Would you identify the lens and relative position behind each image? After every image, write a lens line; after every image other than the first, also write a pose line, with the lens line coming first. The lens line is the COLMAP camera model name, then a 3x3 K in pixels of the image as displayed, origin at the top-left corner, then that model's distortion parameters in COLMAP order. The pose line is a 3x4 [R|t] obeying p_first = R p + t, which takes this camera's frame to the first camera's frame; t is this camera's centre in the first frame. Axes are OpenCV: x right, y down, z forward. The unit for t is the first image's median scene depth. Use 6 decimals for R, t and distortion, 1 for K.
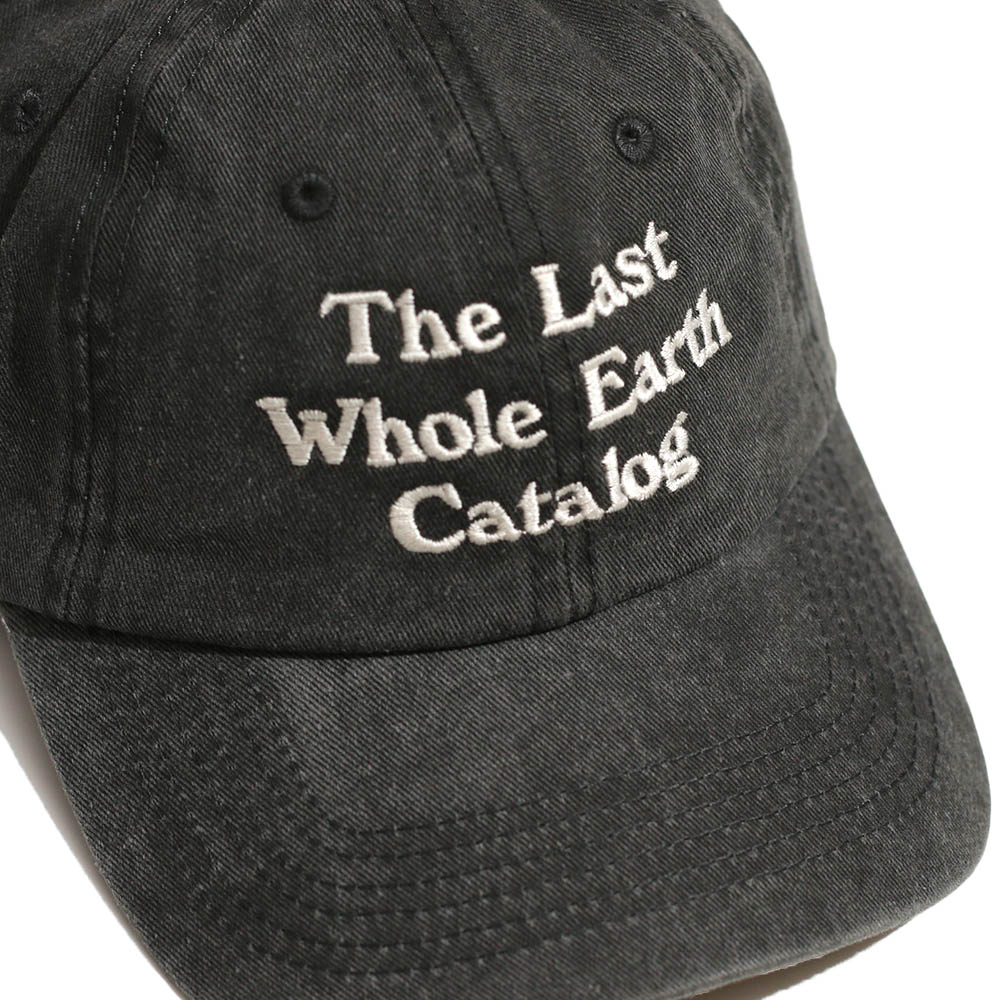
lens RADIAL K [[3811.1, 0, 503.9], [0, 3811.1, 496.4], [0, 0, 1]] dist [0.136851, 0.000000]
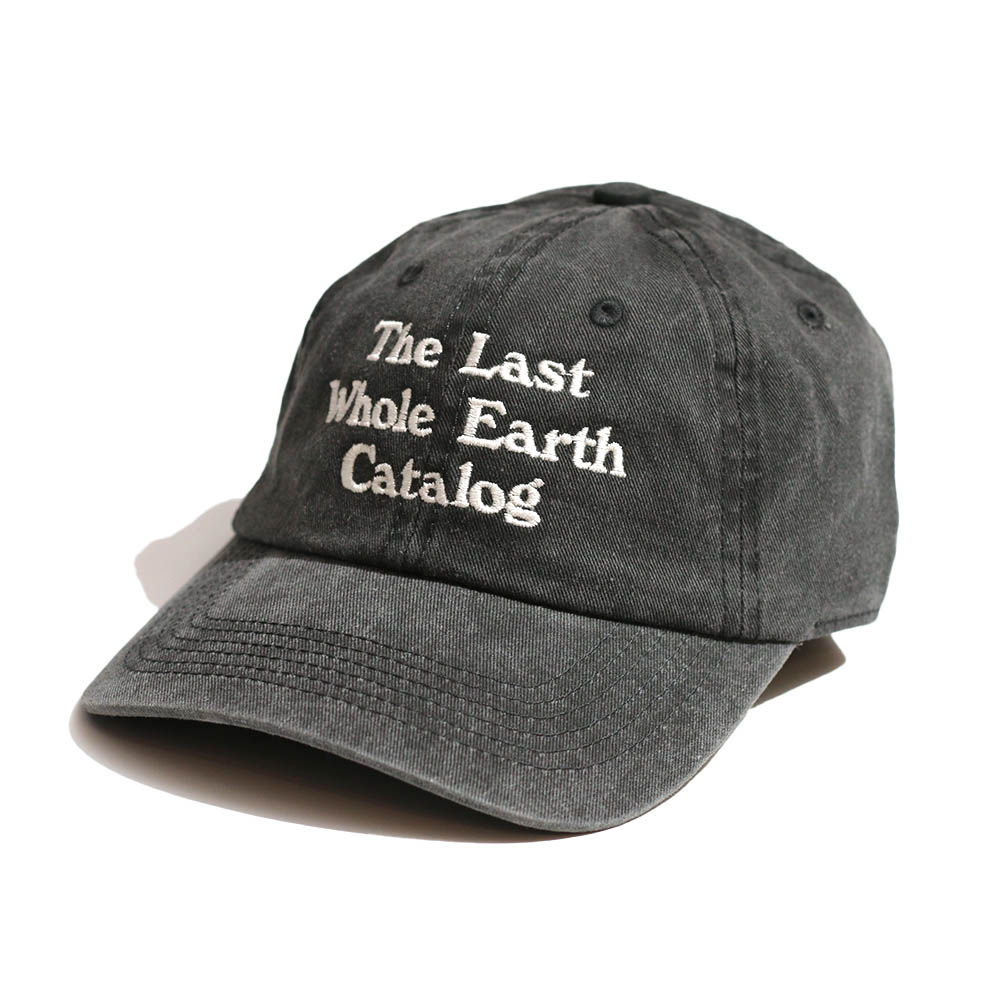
lens RADIAL K [[3811.1, 0, 505.4], [0, 3811.1, 492.8], [0, 0, 1]] dist [0.136851, 0.000000]
pose [[0.627720, 0.198124, -0.752804, 1.161102], [-0.550474, 0.796756, -0.249317, 0.360155], [0.550406, 0.570900, 0.609202, 0.116729]]
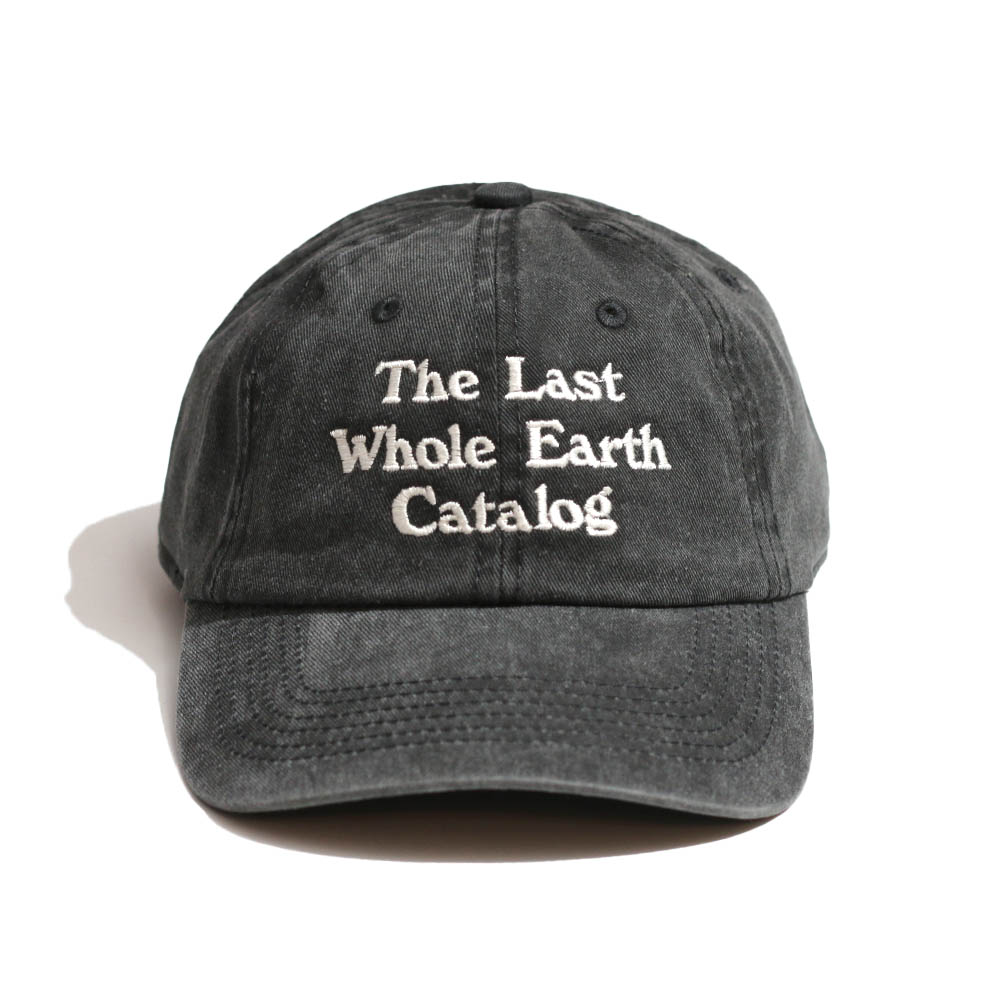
lens RADIAL K [[3811.1, 0, 496.8], [0, 3811.1, 507.8], [0, 0, 1]] dist [0.136851, 0.000000]
pose [[0.915616, 0.072647, -0.395436, 0.609624], [-0.237187, 0.891758, -0.385370, 0.581667], [0.324637, 0.446643, 0.833739, -0.251504]]
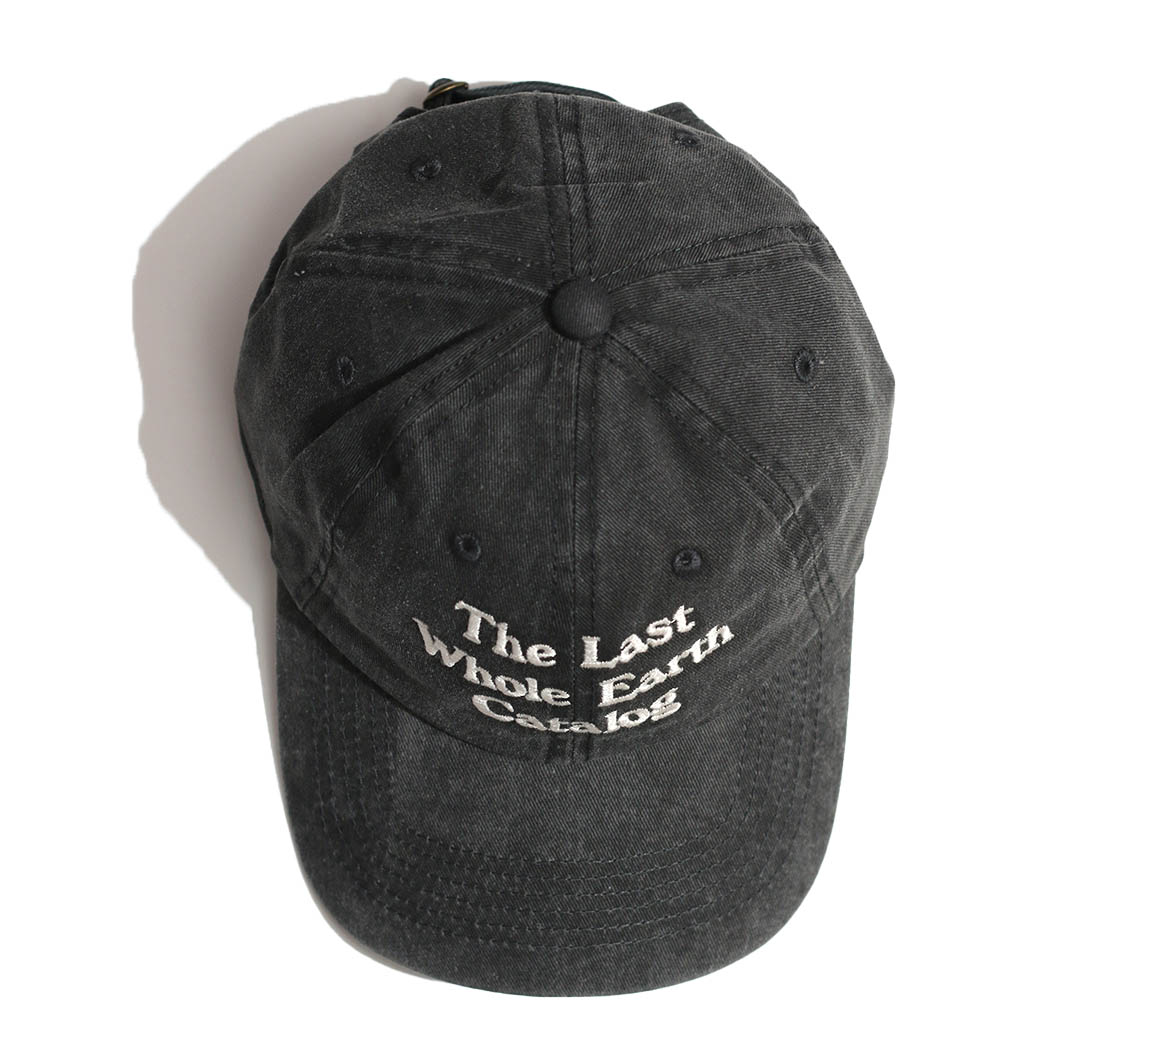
lens RADIAL K [[3357.2, 0, 576.0], [0, 3357.2, 531.1], [0, 0, 1]] dist [0.400402, 0.000000]
pose [[0.915940, 0.391311, -0.089046, 0.111666], [-0.260881, 0.749185, 0.608821, -0.940863], [0.304950, -0.534413, 0.788295, -0.086119]]
